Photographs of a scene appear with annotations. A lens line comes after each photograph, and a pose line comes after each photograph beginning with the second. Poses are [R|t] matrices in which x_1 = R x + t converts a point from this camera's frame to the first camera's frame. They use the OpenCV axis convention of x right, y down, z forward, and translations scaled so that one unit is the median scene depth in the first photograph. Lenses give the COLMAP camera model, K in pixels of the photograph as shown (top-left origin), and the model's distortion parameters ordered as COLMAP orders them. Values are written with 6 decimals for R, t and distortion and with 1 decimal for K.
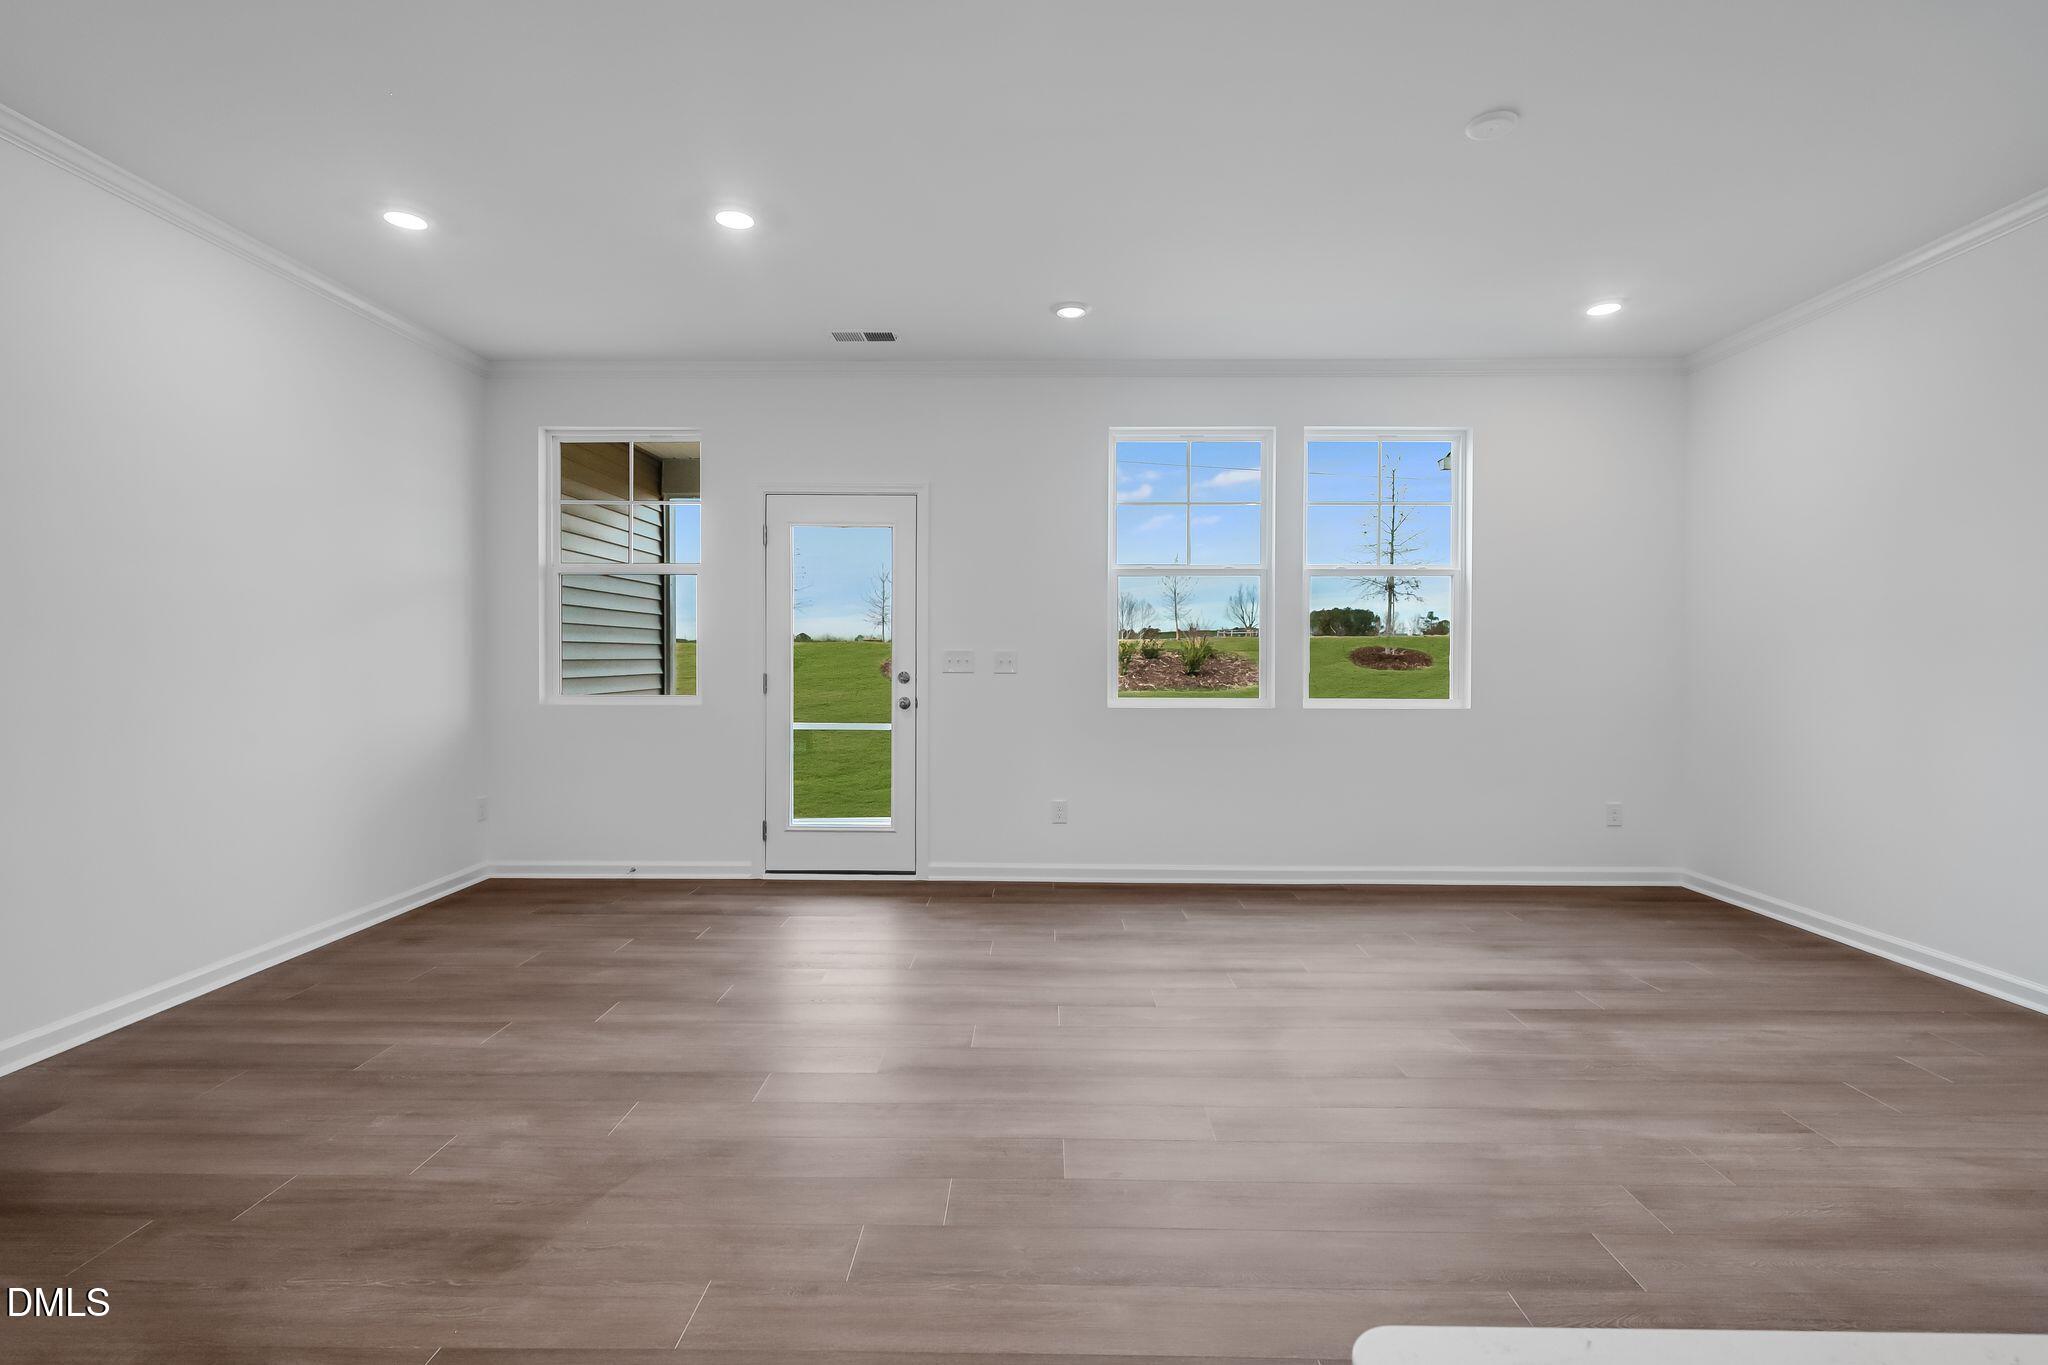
lens RADIAL K [[945.2, 0, 1024.4], [0, 945.2, 667.6], [0, 0, 1]] dist [0.000372, 0.000283]
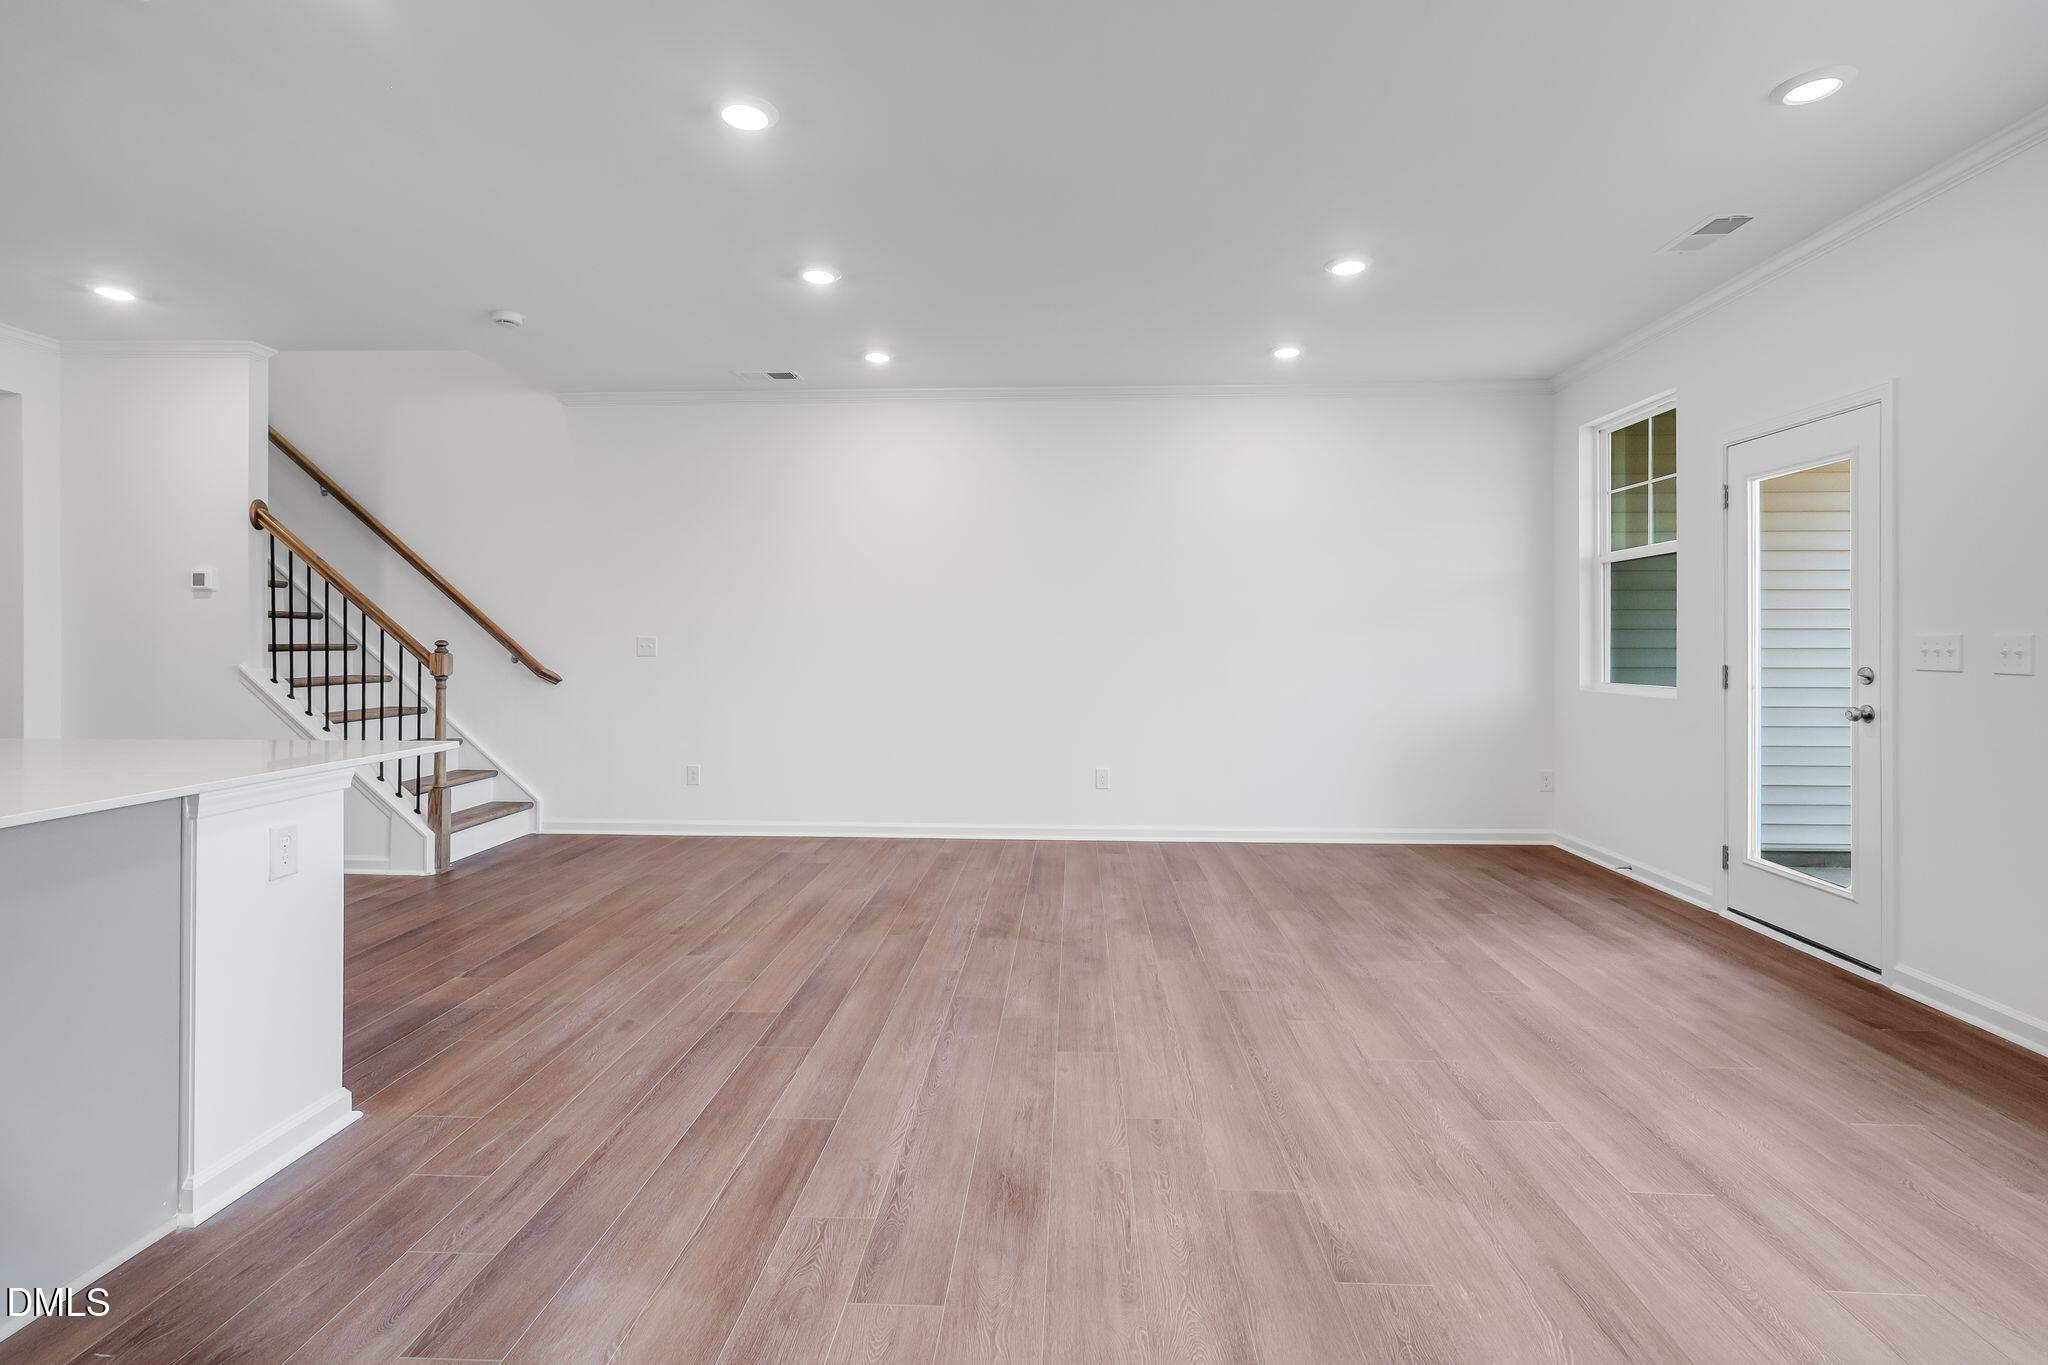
lens RADIAL K [[963.9, 0, 1037.1], [0, 963.9, 638.3], [0, 0, 1]] dist [-0.000433, 0.000673]
pose [[-0.023878, -0.002929, -0.999711, 0.583226], [-0.015117, 0.999882, -0.002569, -0.005504], [0.999601, 0.015051, -0.023920, 0.431498]]
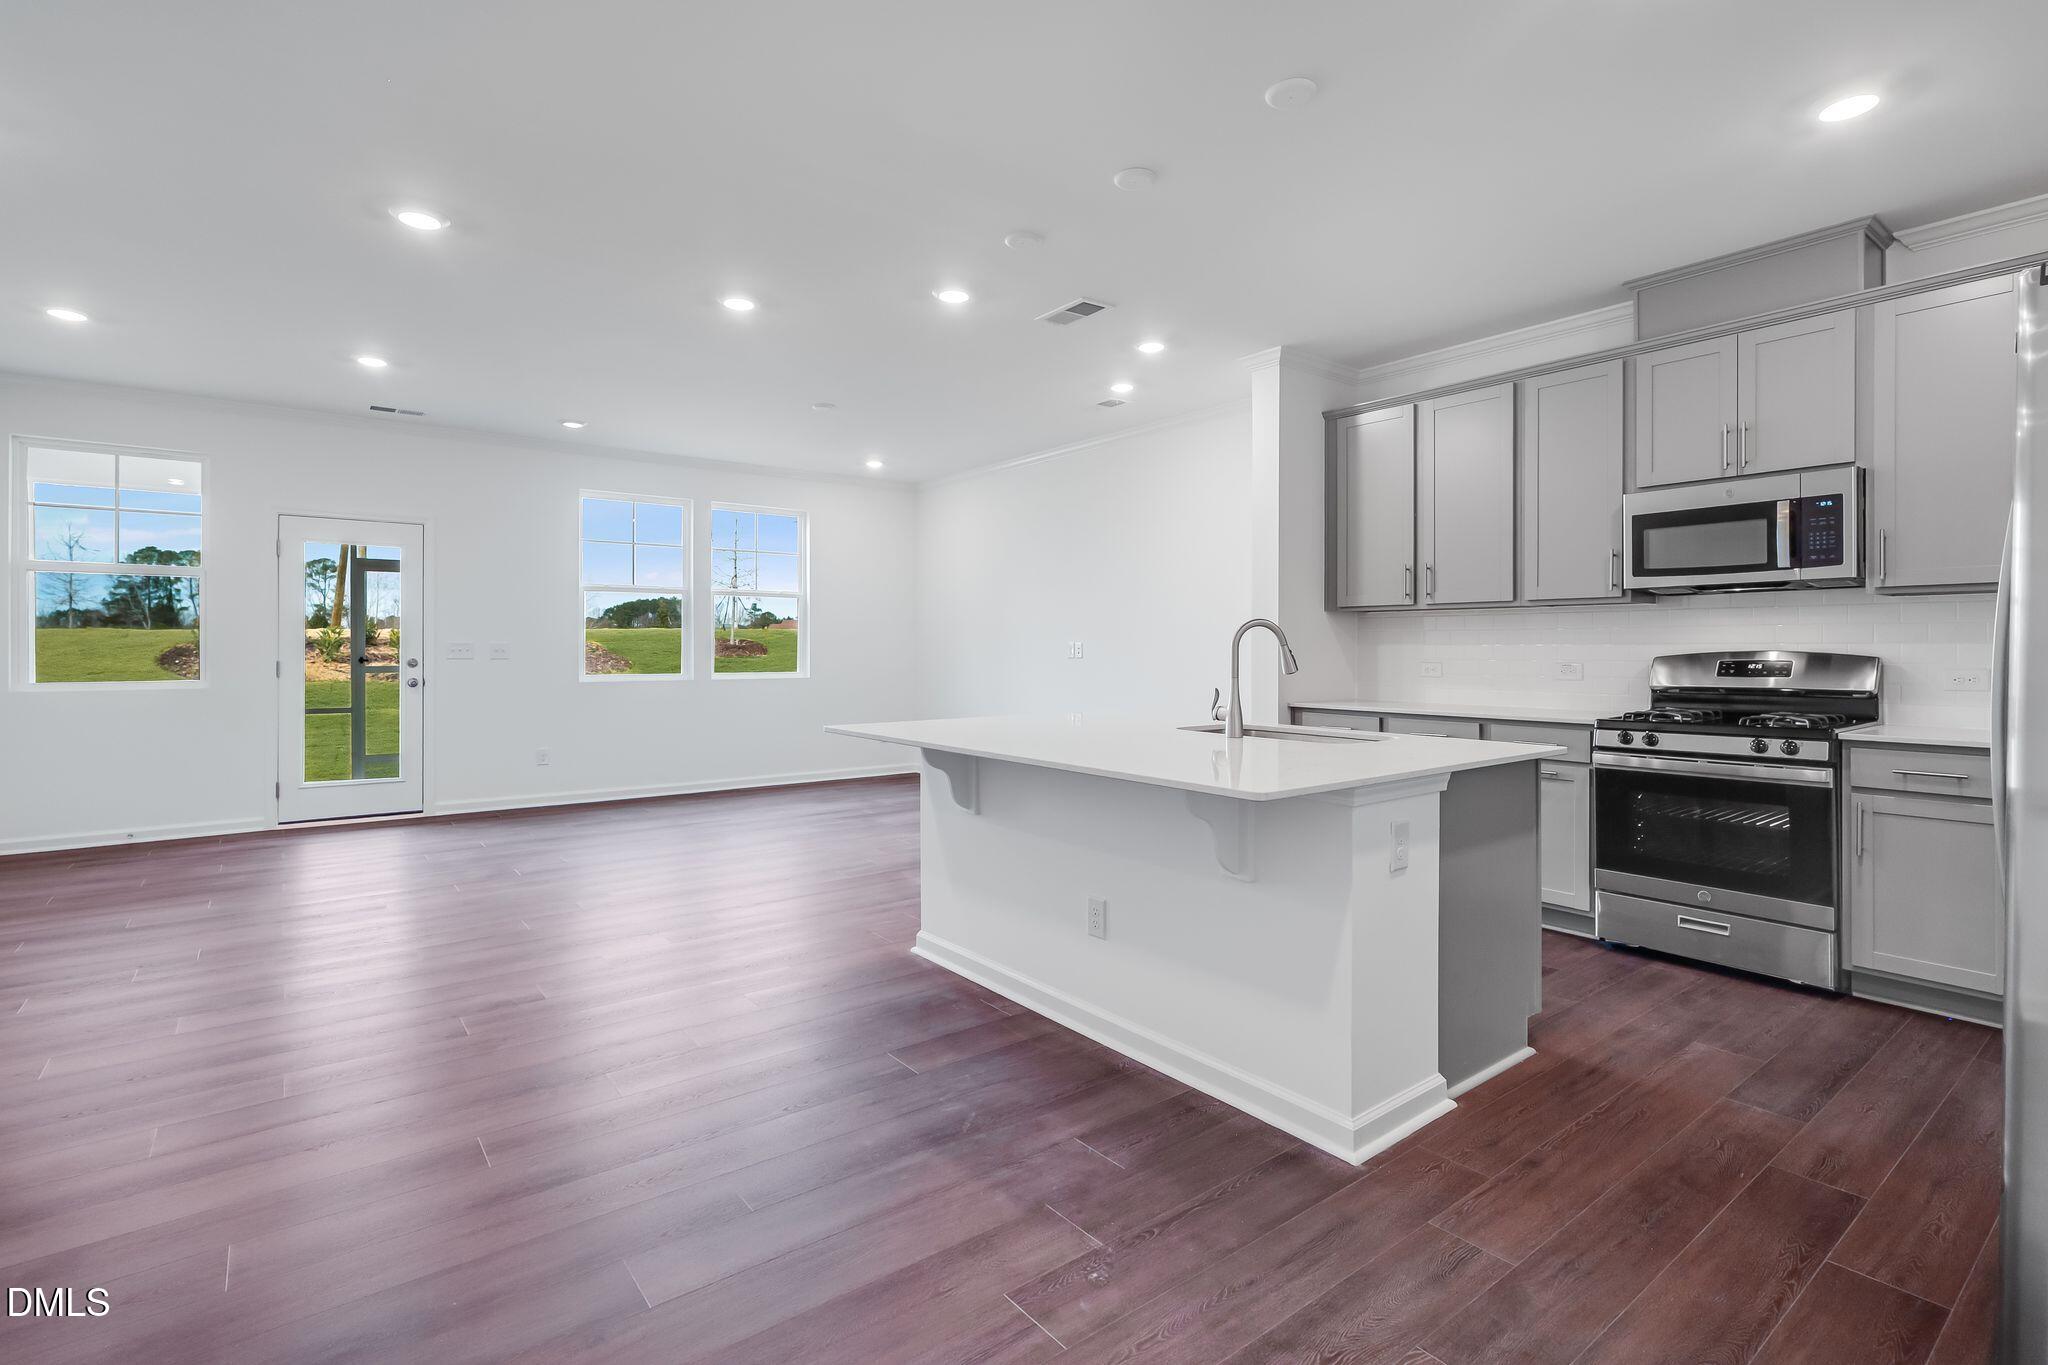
lens RADIAL K [[961.2, 0, 1017.9], [0, 961.2, 651.0], [0, 0, 1]] dist [0.001284, 0.000192]
pose [[0.781561, -0.003493, 0.623820, -0.307771], [0.007759, 0.999961, -0.004121, 0.005931], [-0.623781, 0.008061, 0.781558, -0.575764]]
